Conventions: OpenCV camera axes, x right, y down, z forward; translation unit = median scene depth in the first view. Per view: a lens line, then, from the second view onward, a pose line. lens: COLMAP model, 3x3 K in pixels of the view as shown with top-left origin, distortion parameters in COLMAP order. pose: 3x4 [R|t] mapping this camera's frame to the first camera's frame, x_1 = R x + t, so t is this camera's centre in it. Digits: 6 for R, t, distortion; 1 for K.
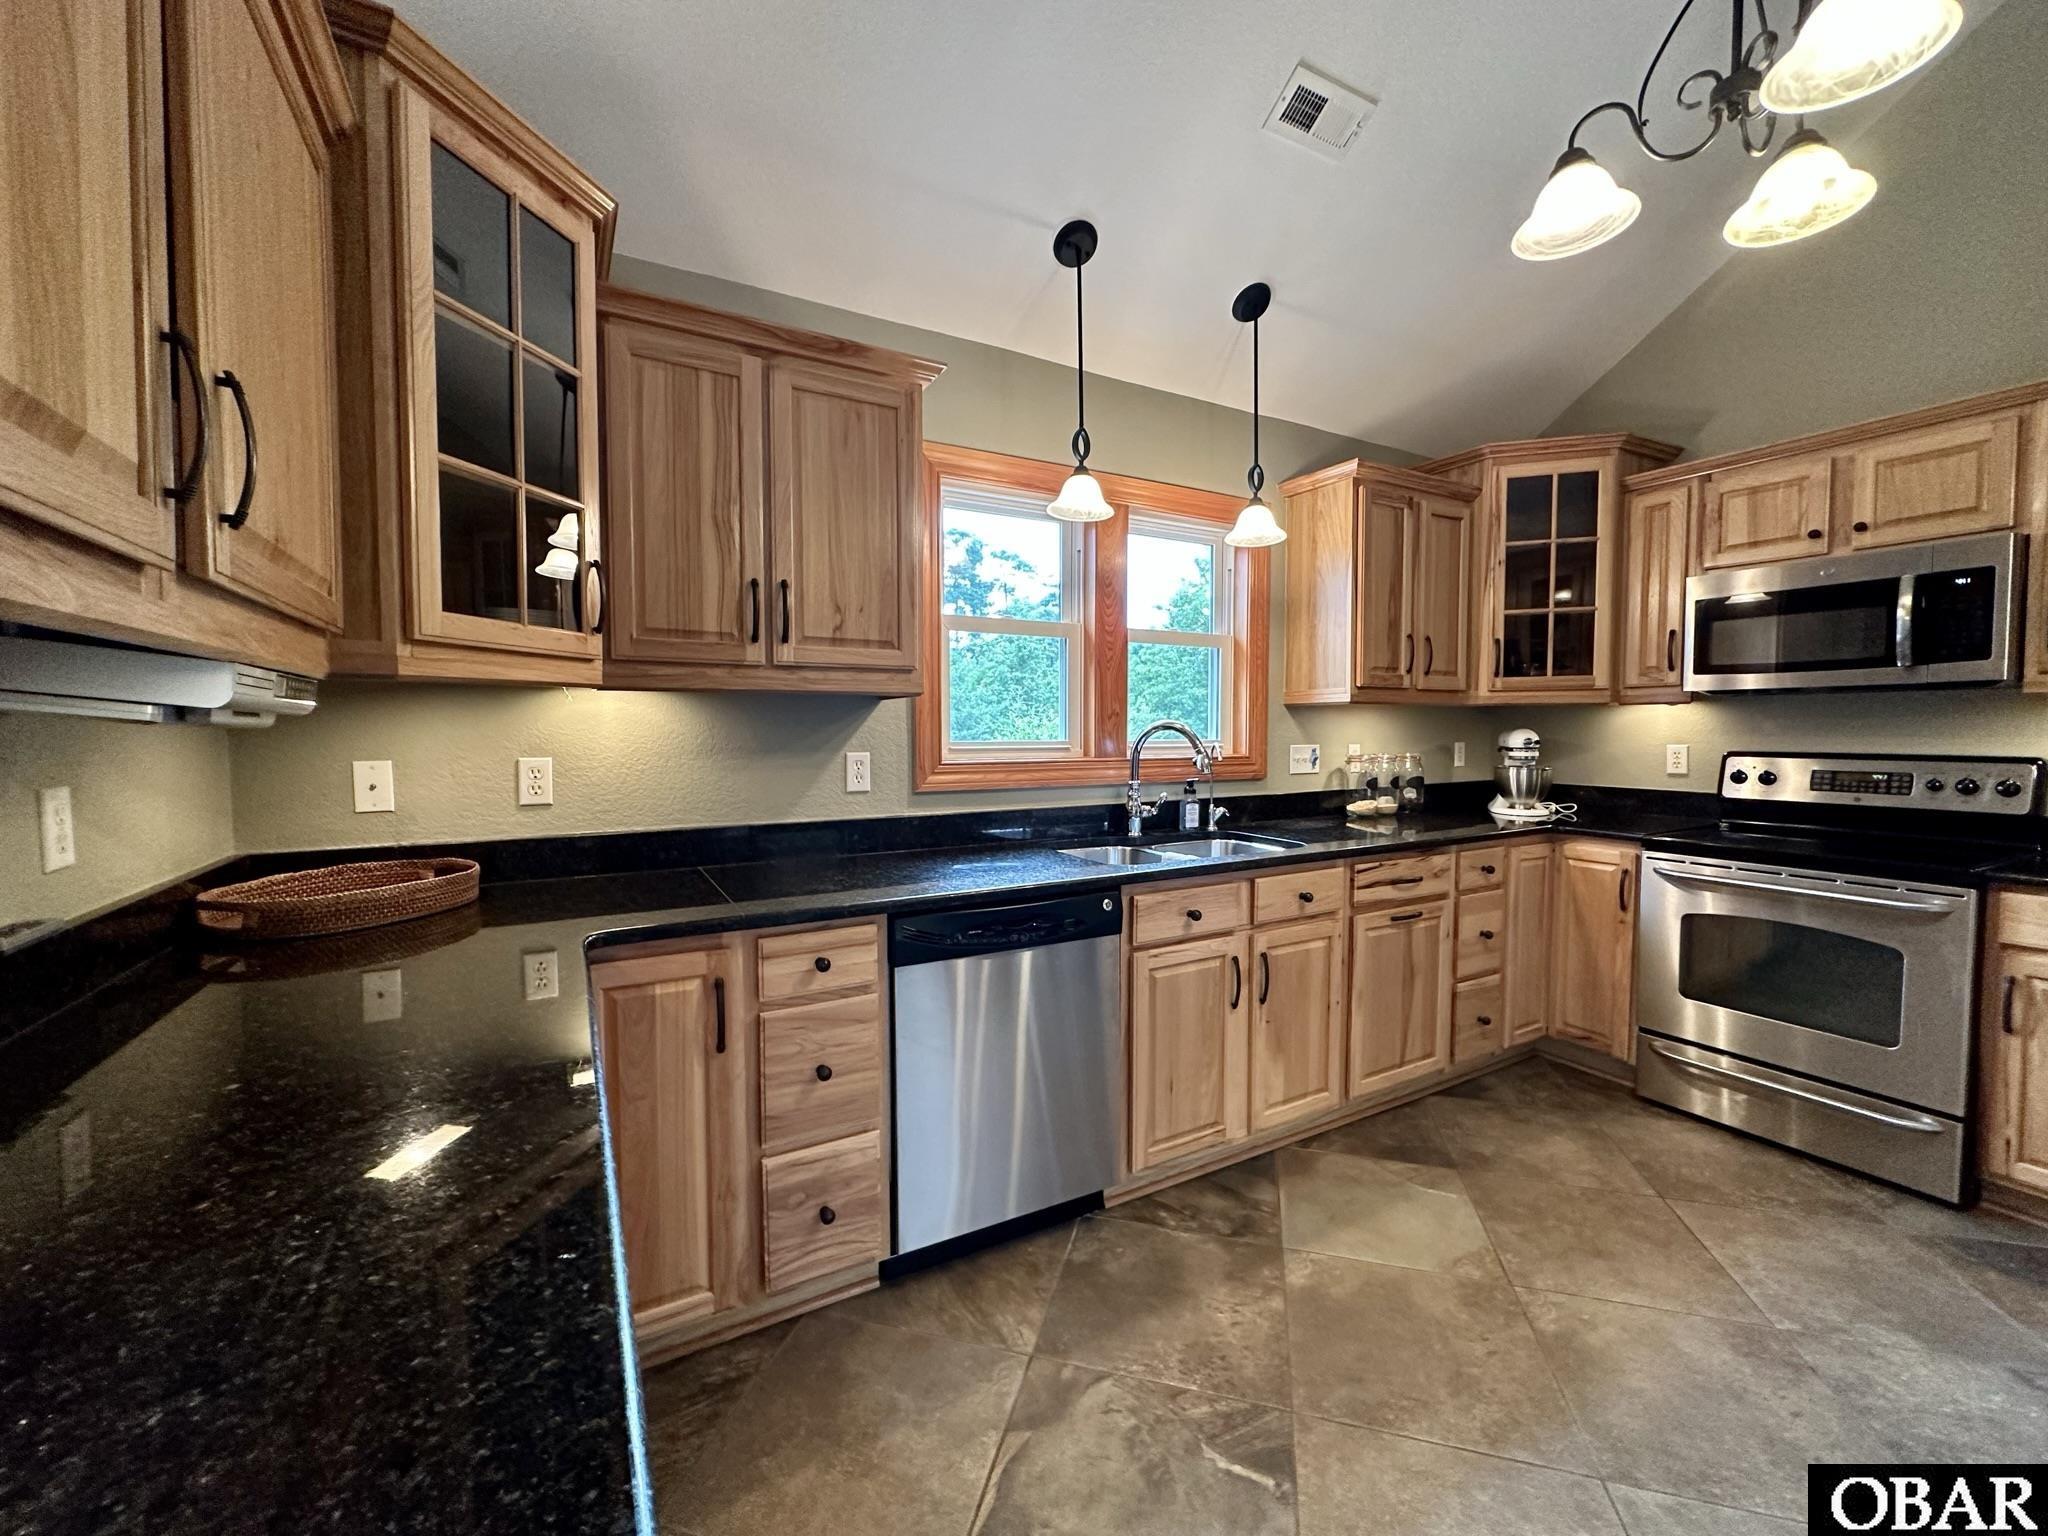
lens RADIAL K [[814.7, 0, 1025.5], [0, 814.7, 755.7], [0, 0, 1]] dist [0.002685, -0.000016]
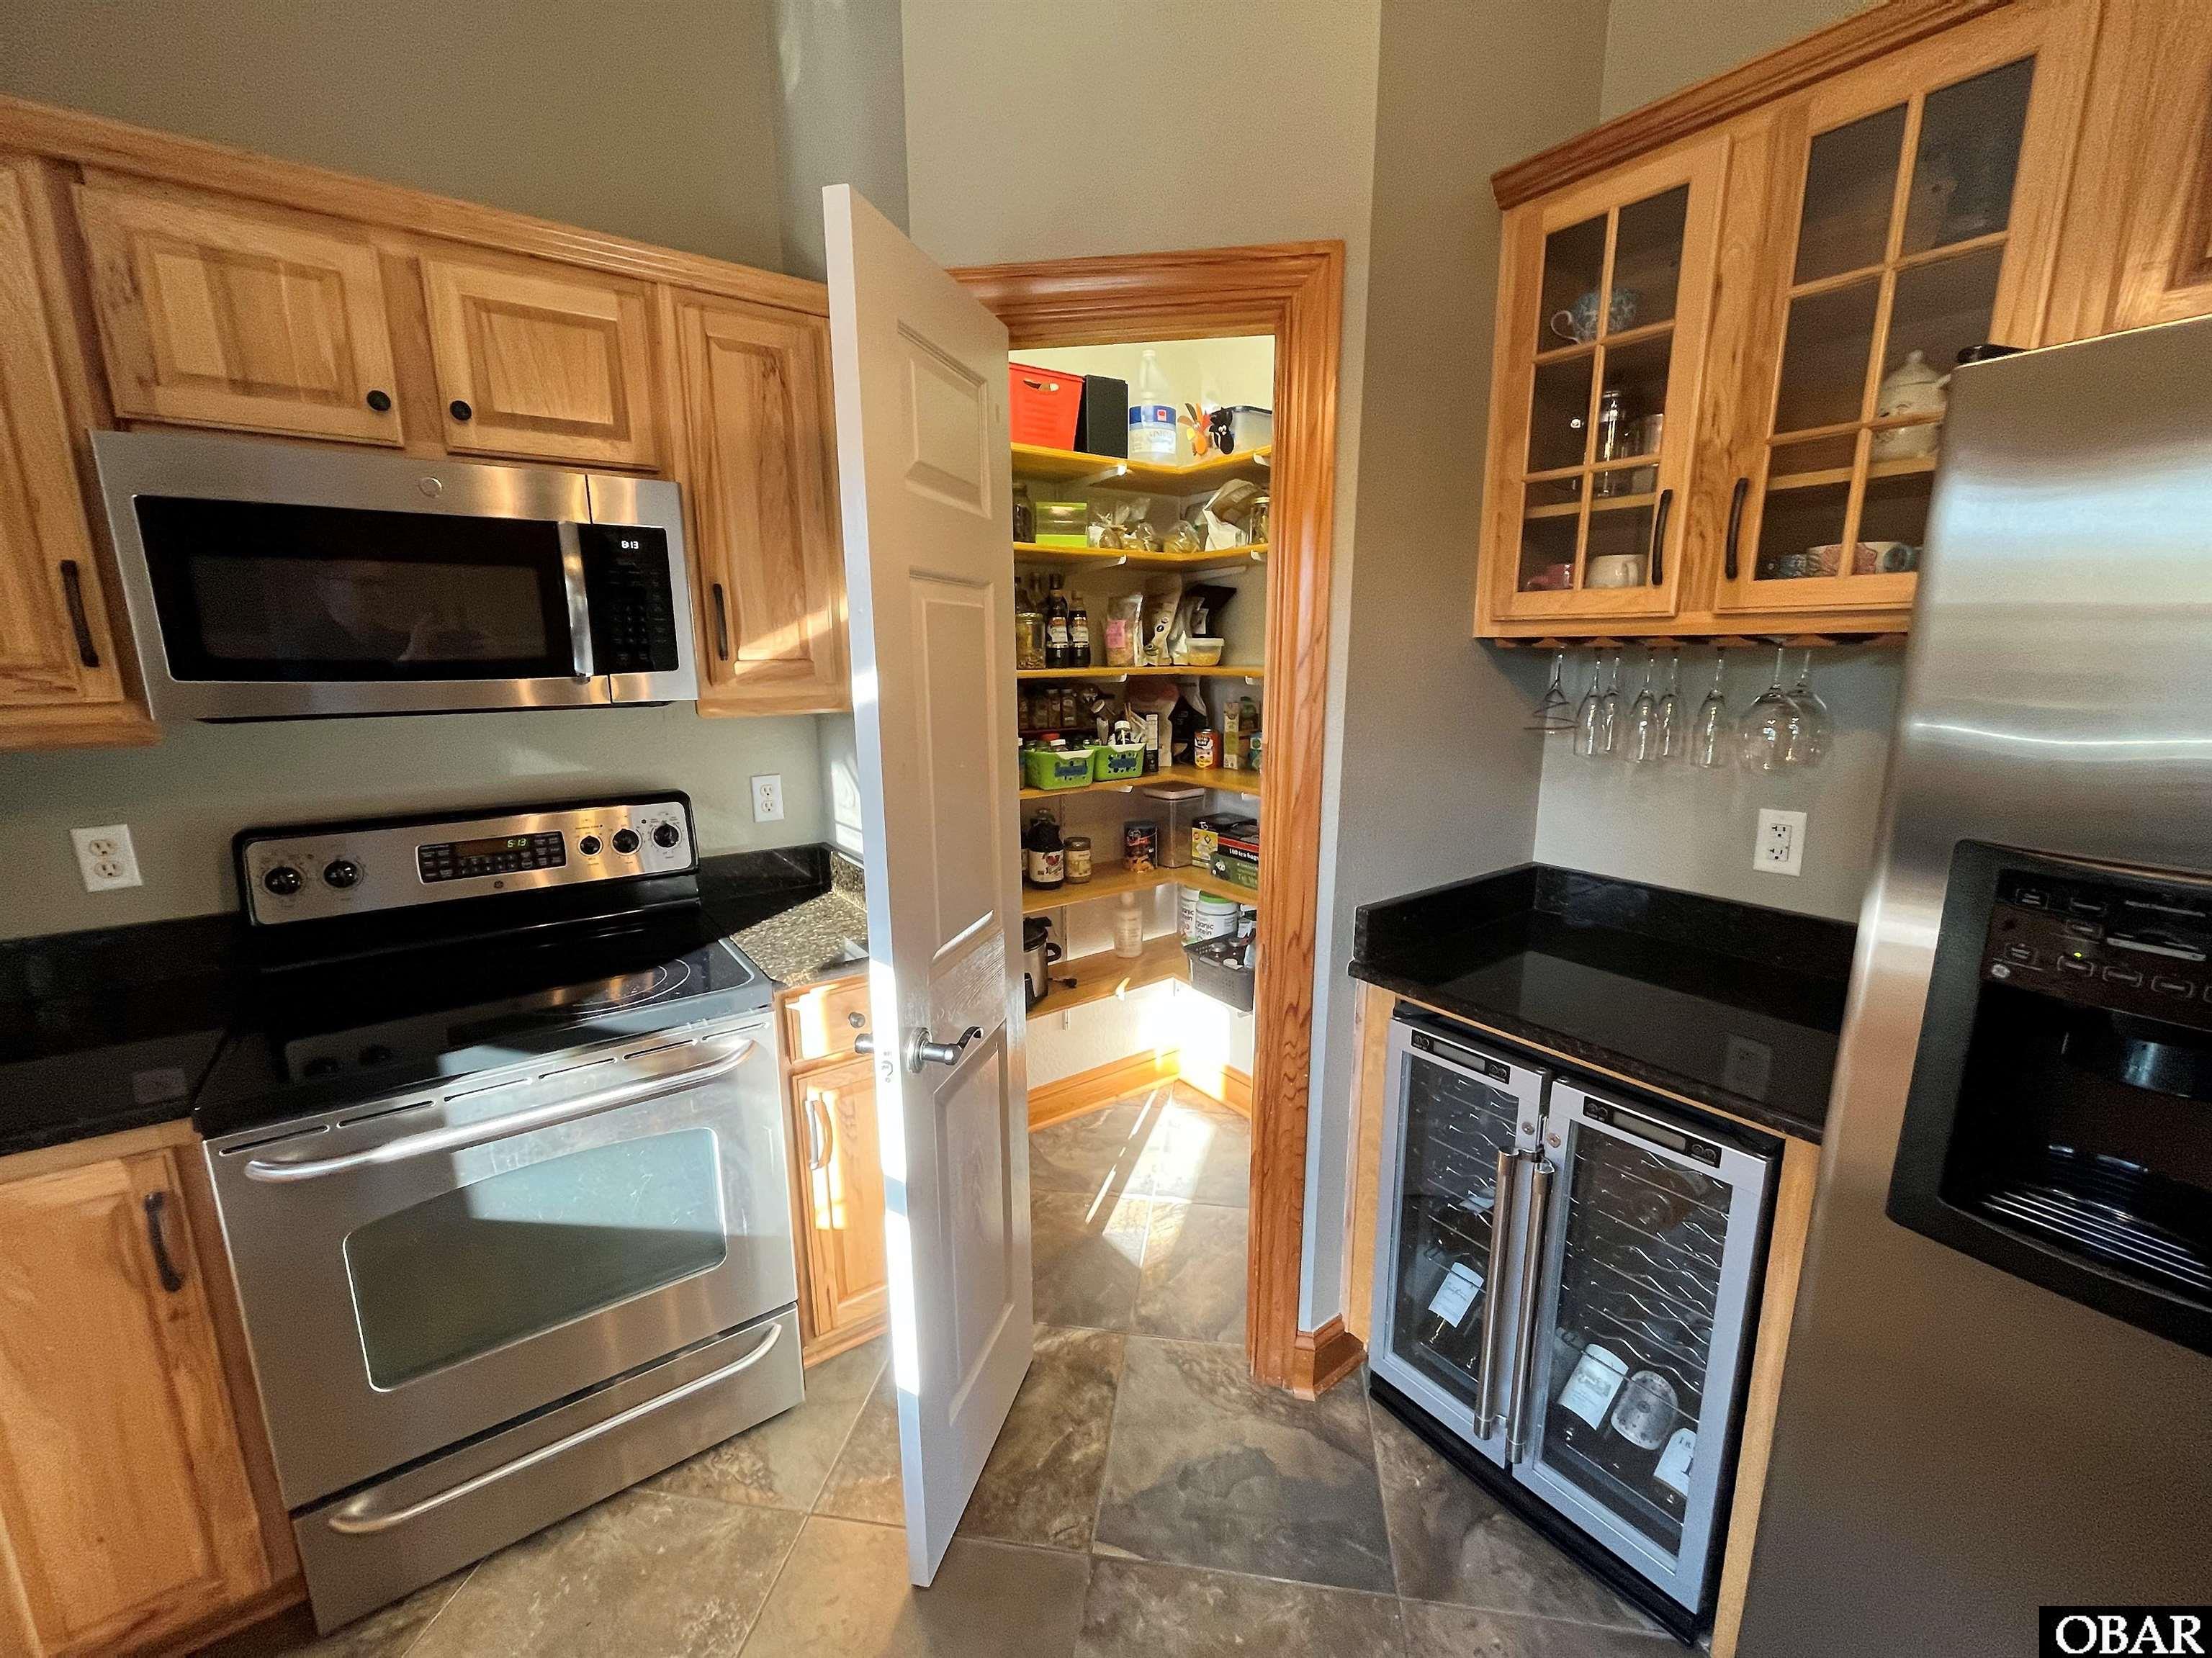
lens RADIAL K [[888.7, 0, 1116.5], [0, 888.7, 831.6], [0, 0, 1]] dist [-0.002851, 0.000014]
pose [[-0.129718, -0.197604, 0.971661, 0.363746], [0.043369, 0.977872, 0.204657, -0.116398], [-0.990602, 0.068688, -0.118277, 0.706471]]
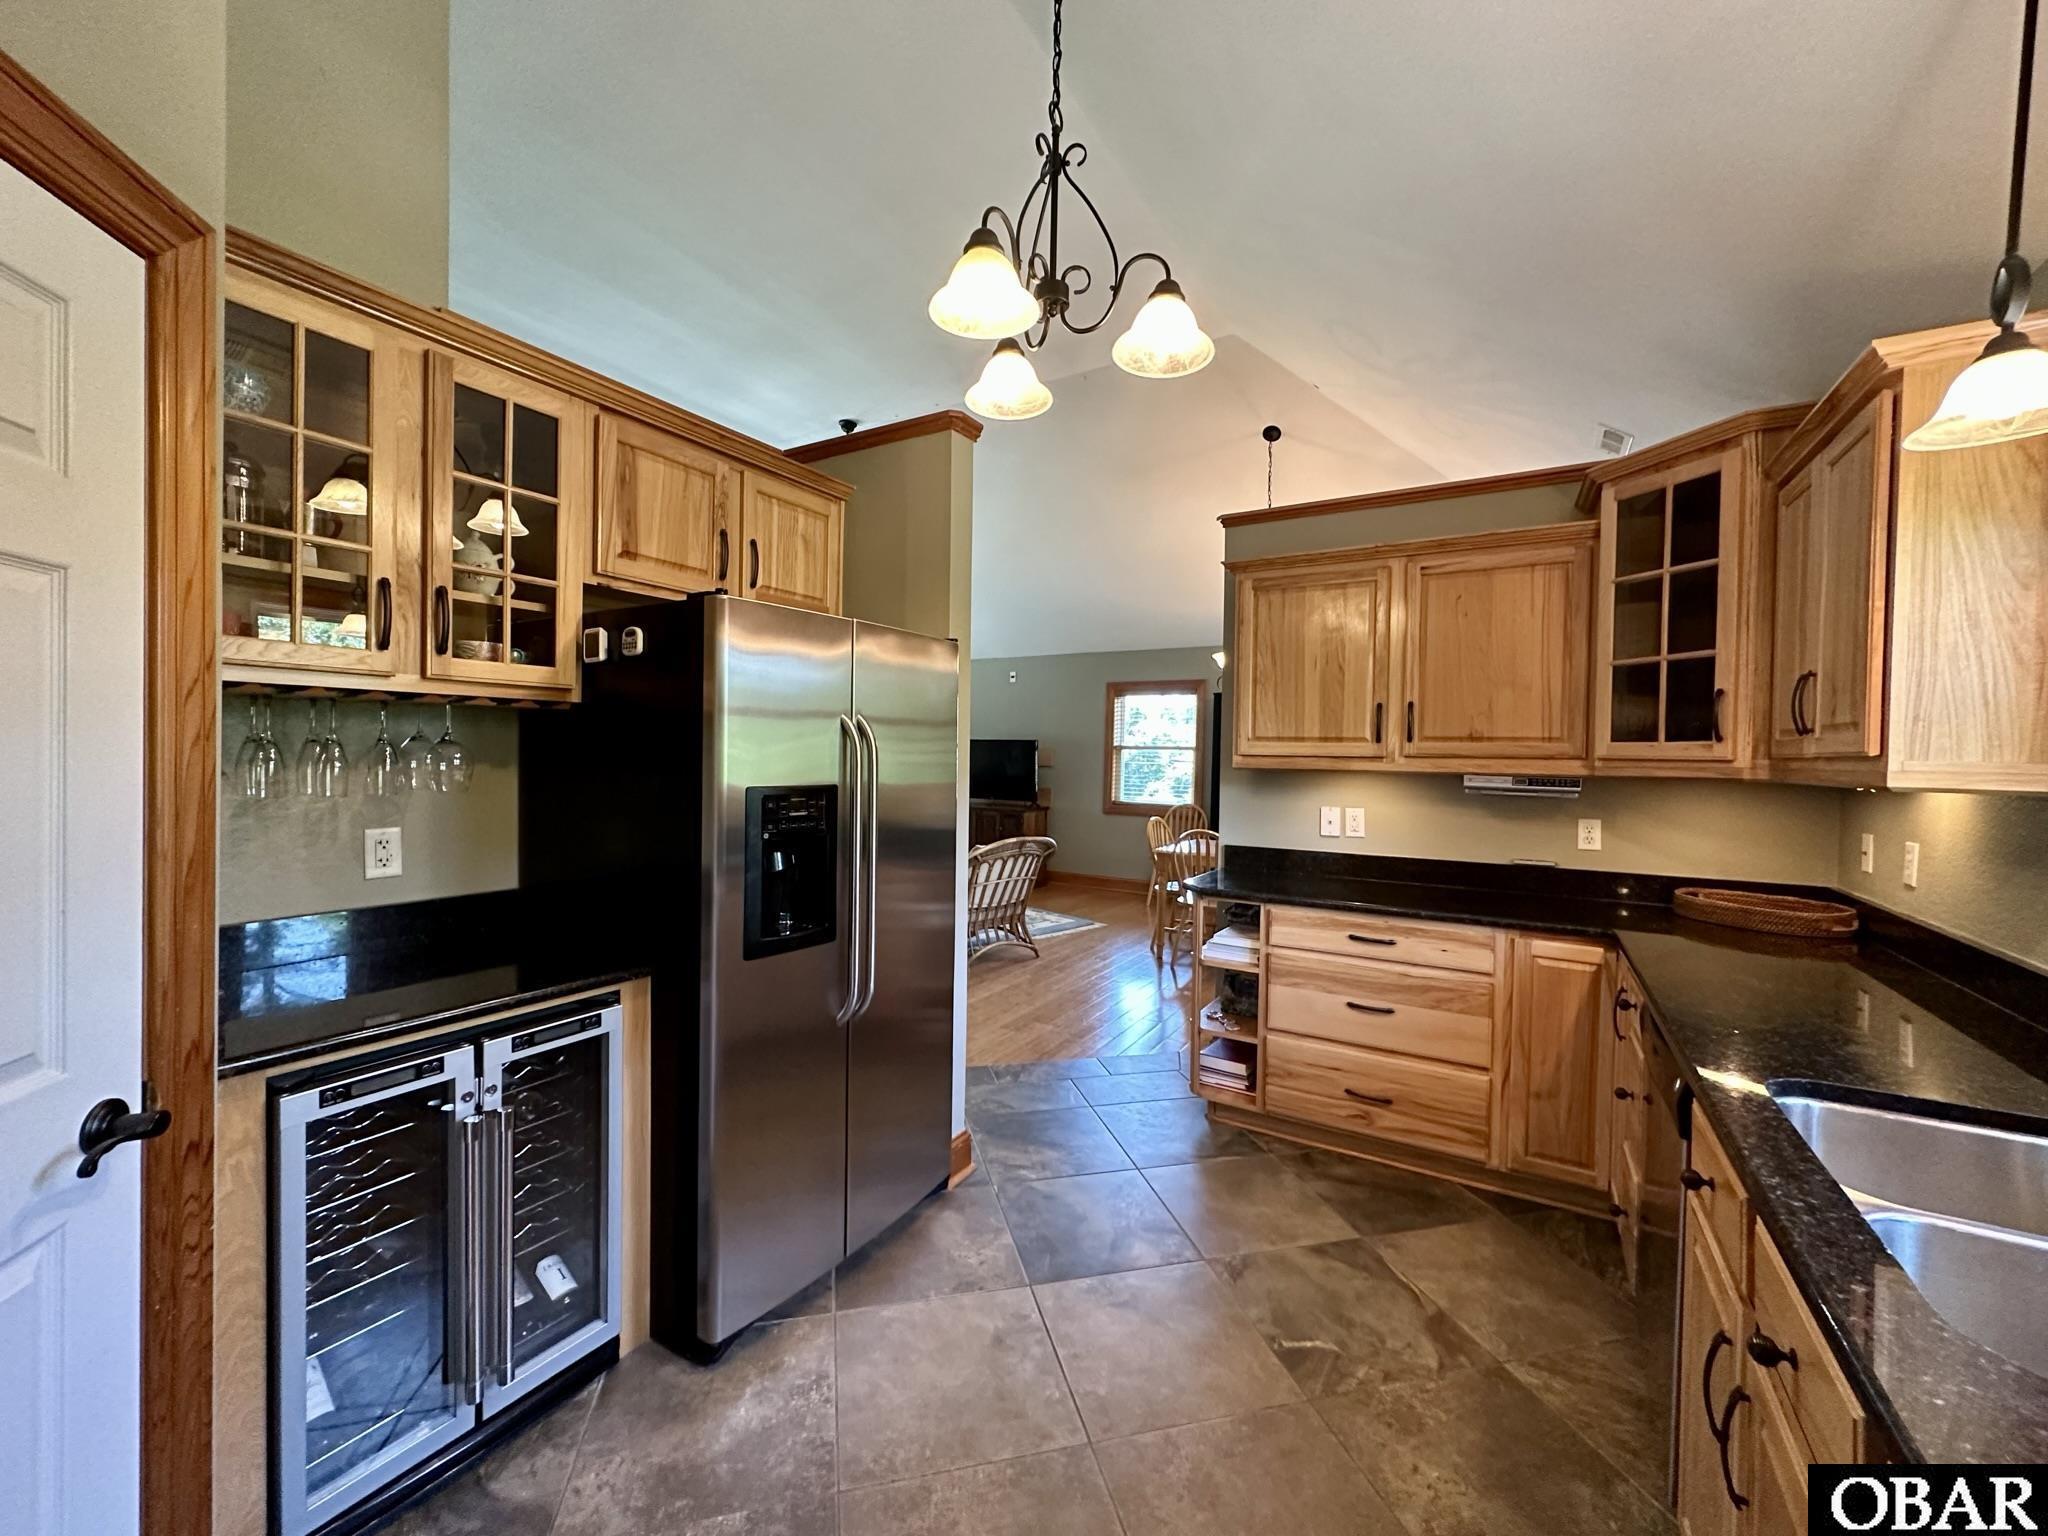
lens RADIAL K [[814.7, 0, 1024.3], [0, 814.7, 763.4], [0, 0, 1]] dist [0.002685, -0.000016]
pose [[-0.869001, -0.010305, -0.494703, 0.849634], [-0.038465, 0.998164, 0.046777, -0.096325], [0.493313, 0.059678, -0.867802, 1.178282]]
